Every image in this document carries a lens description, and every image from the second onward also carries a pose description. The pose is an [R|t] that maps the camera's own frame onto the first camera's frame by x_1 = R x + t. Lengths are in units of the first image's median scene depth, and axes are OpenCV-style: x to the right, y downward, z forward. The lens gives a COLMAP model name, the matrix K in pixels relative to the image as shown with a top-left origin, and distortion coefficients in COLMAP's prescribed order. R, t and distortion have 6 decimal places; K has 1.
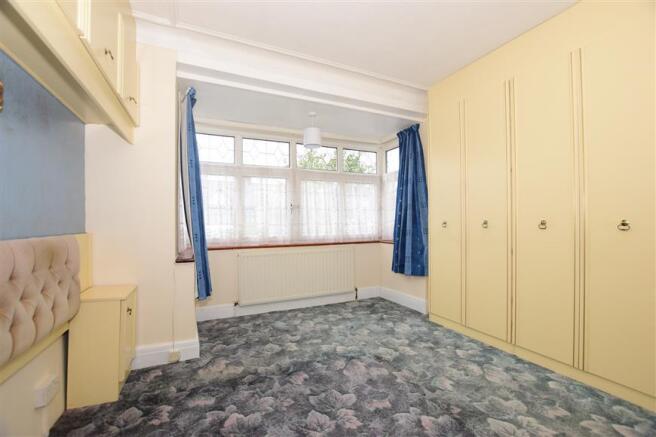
lens RADIAL K [[288.0, 0, 325.6], [0, 288.0, 218.6], [0, 0, 1]] dist [-0.035727, 0.004756]
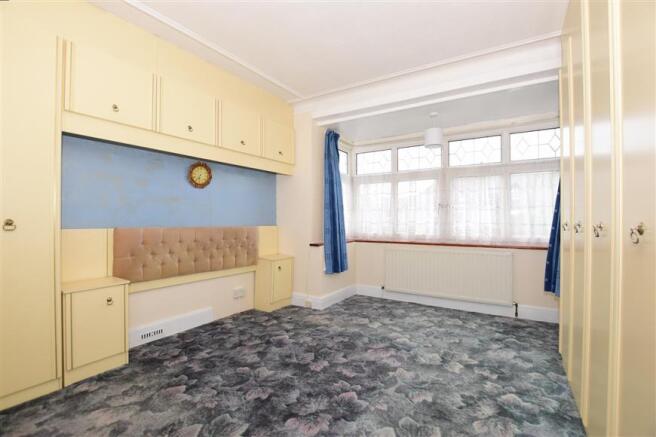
lens RADIAL K [[288.0, 0, 325.6], [0, 288.0, 218.6], [0, 0, 1]] dist [-0.035727, 0.004756]
pose [[0.539945, 0.001918, -0.841698, 0.703757], [0.001621, 0.999993, 0.003318, -0.001755], [0.841699, -0.003156, 0.539938, 0.163212]]
